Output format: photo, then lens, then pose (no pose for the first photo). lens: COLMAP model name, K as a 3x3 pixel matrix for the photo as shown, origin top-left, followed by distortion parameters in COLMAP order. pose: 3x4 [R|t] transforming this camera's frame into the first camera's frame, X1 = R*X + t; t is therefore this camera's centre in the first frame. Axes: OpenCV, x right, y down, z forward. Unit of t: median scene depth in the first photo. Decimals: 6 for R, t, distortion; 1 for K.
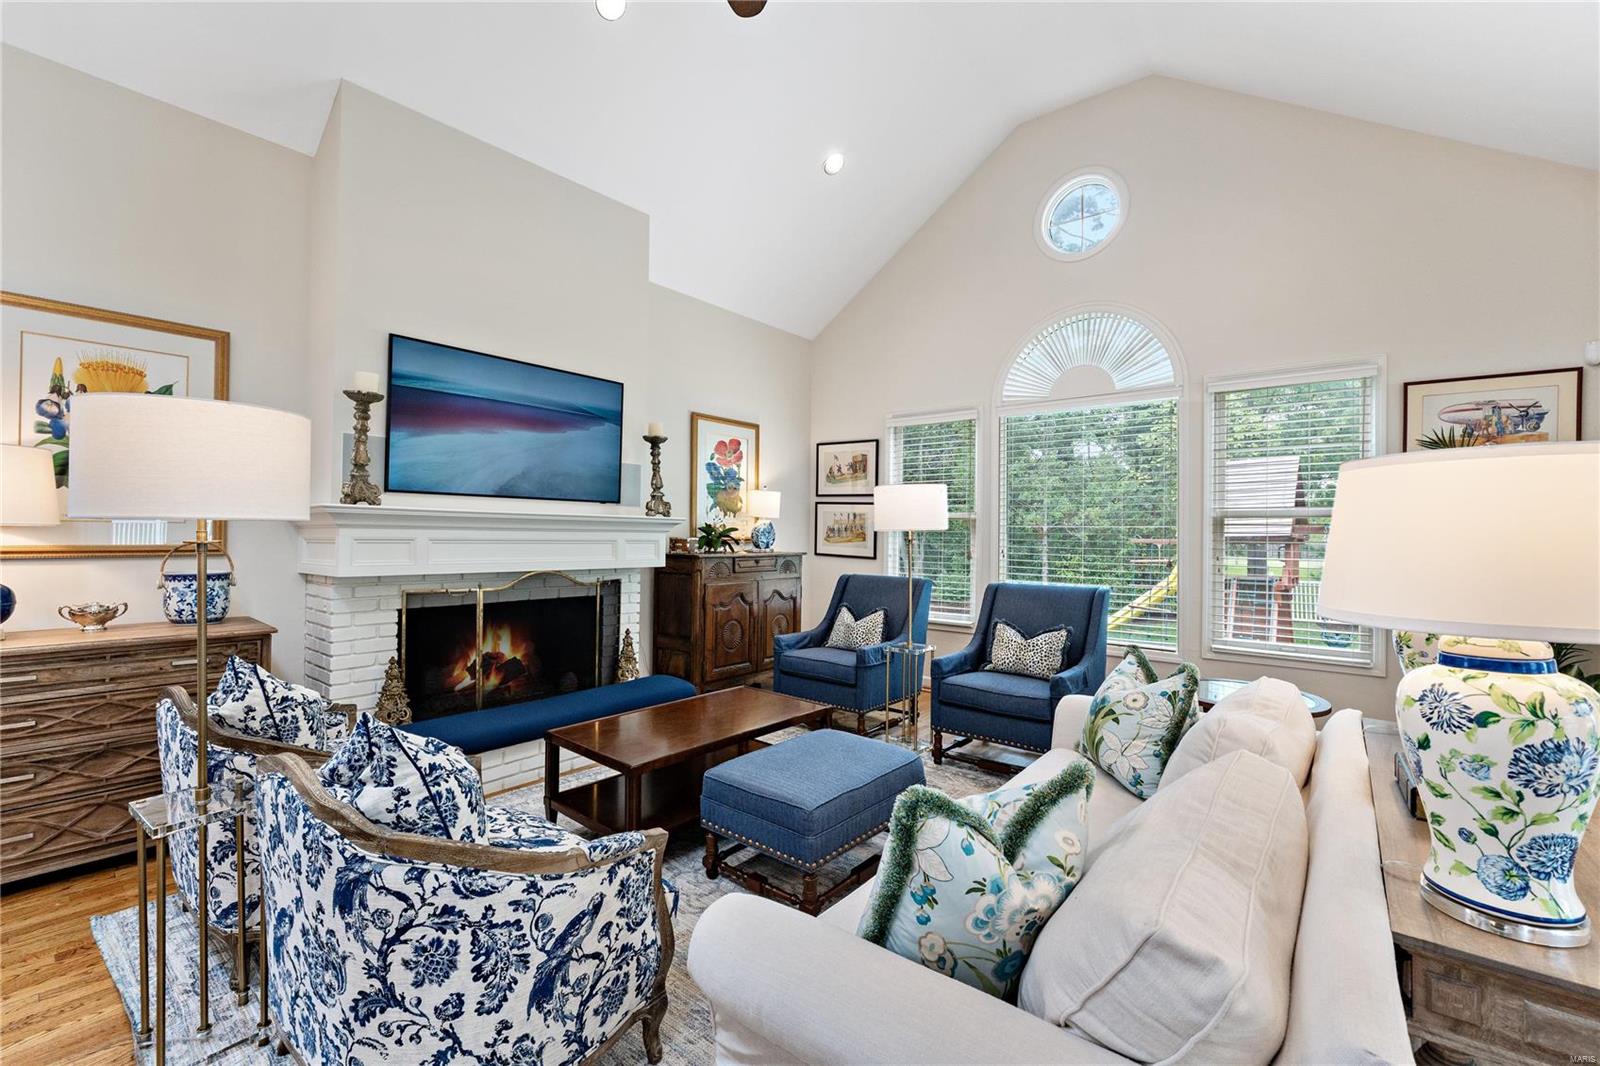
lens RADIAL K [[674.2, 0, 803.0], [0, 674.2, 519.1], [0, 0, 1]] dist [-0.008074, -0.000087]
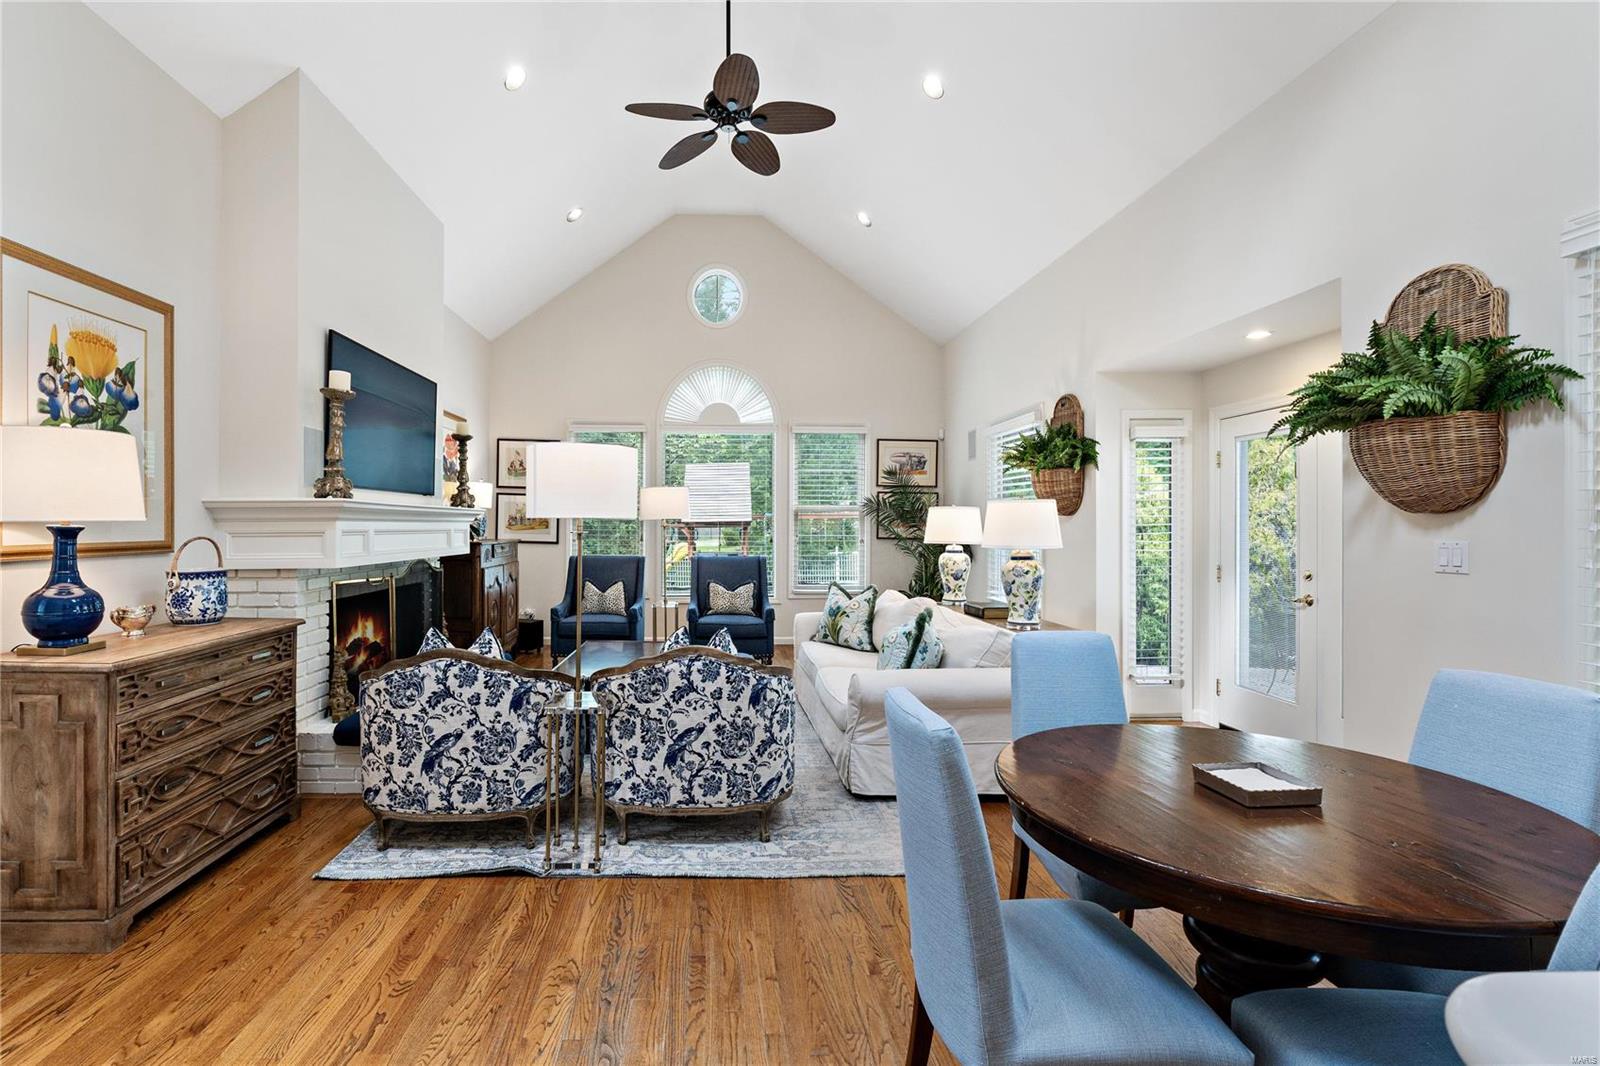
lens RADIAL K [[703.7, 0, 800.0], [0, 703.7, 523.8], [0, 0, 1]] dist [-0.013624, -0.000524]
pose [[0.684840, -0.009637, 0.728629, -1.454437], [-0.010719, 0.999671, 0.023297, -0.023746], [-0.728614, -0.023765, 0.684512, -0.398765]]
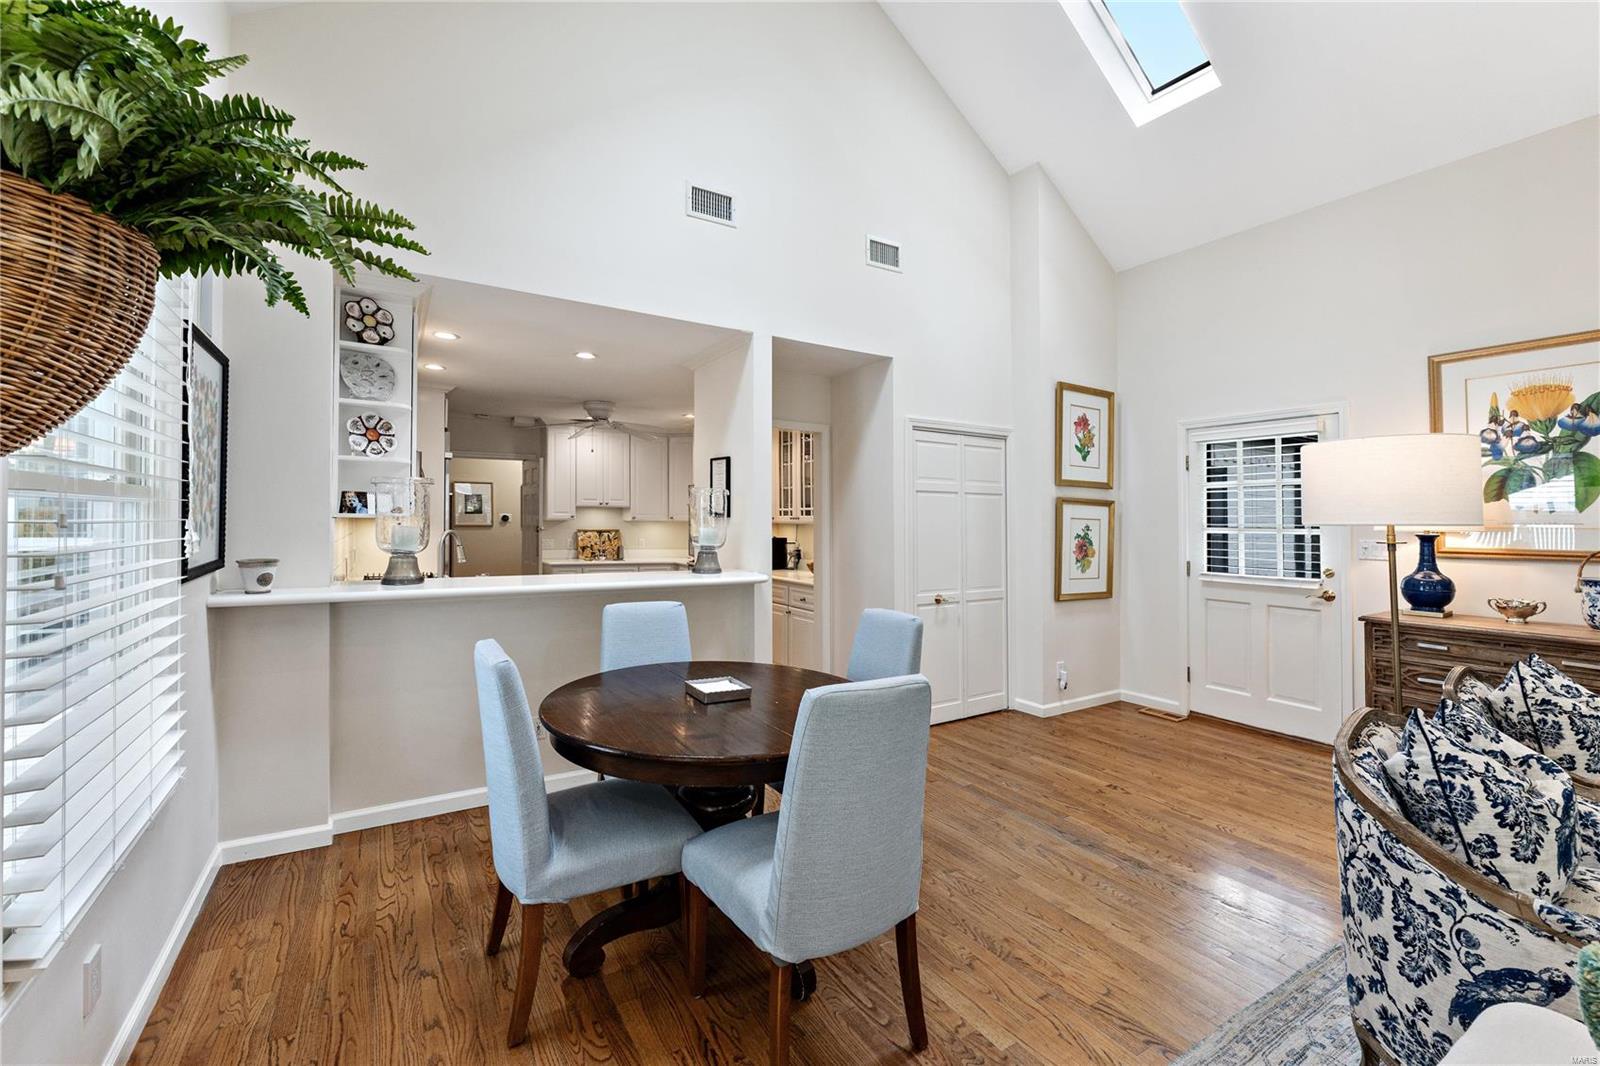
lens RADIAL K [[674.2, 0, 803.0], [0, 674.2, 519.1], [0, 0, 1]] dist [-0.008074, -0.000087]
pose [[-0.334180, -0.022273, -0.942246, 0.569311], [0.008437, 0.999610, -0.026622, 0.010412], [0.942471, -0.016846, -0.333862, 0.290686]]
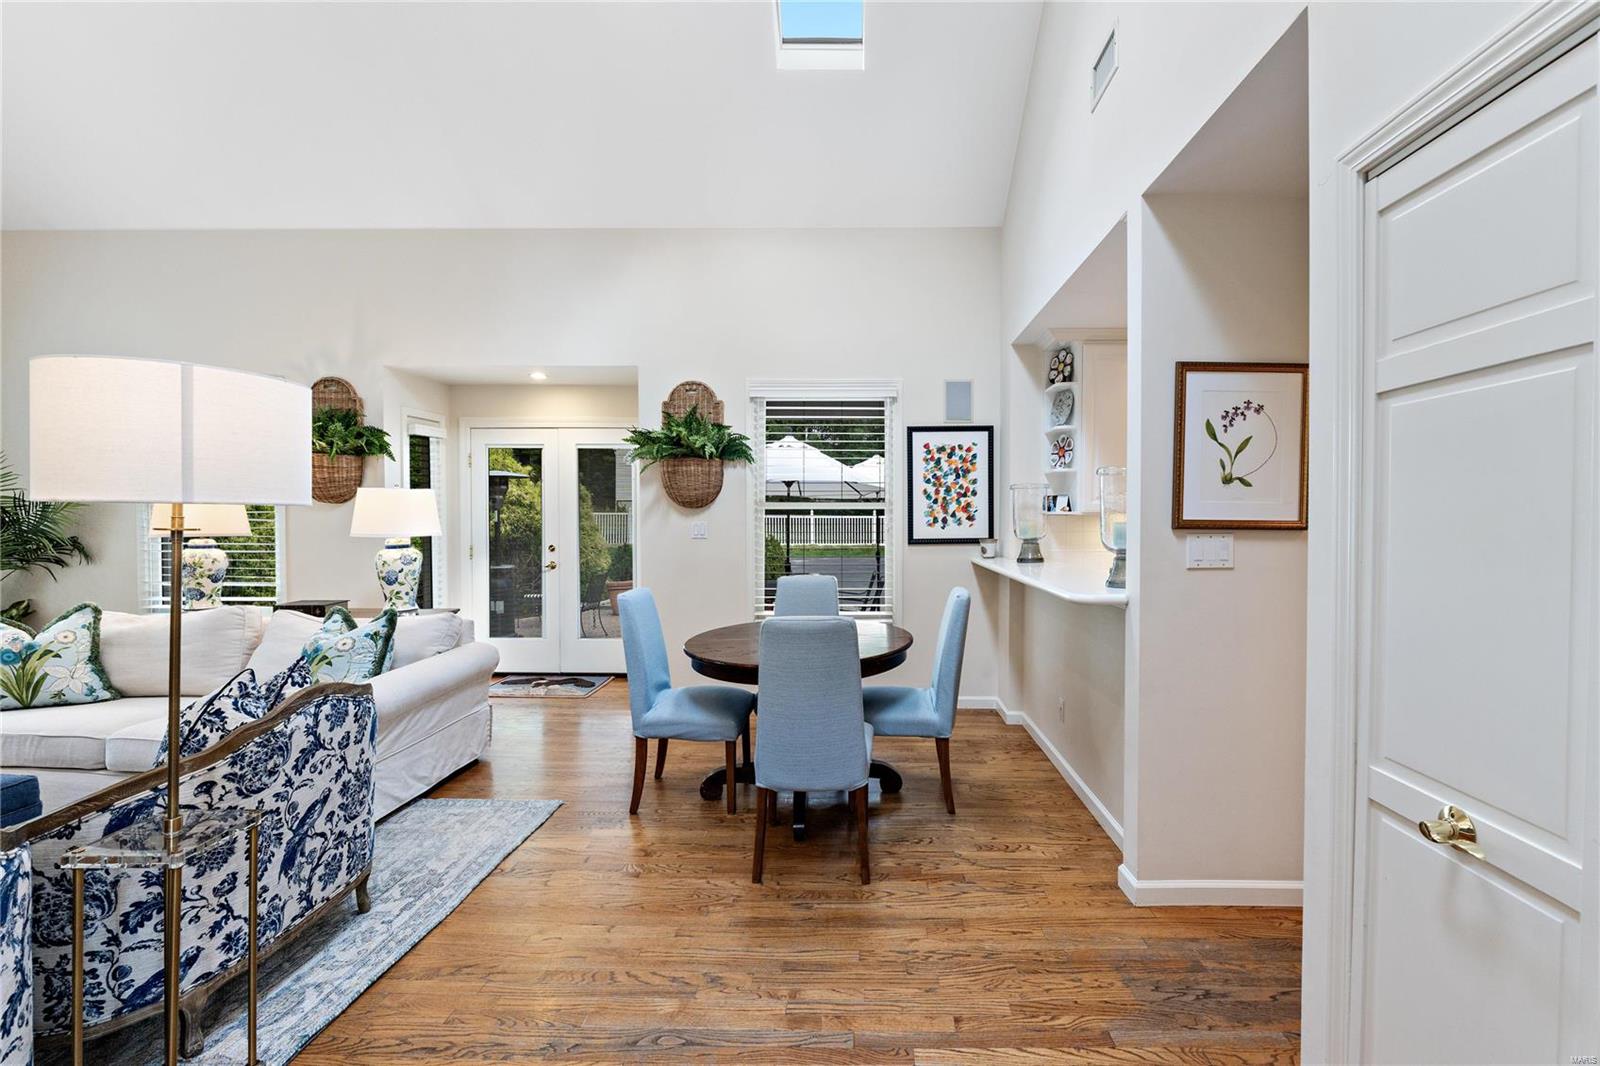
lens RADIAL K [[674.2, 0, 803.0], [0, 674.2, 519.1], [0, 0, 1]] dist [-0.008074, -0.000087]
pose [[-0.666508, -0.020352, 0.745220, -1.792172], [-0.029691, 0.999559, 0.000743, 0.001945], [-0.744906, -0.021631, -0.666819, 1.048049]]
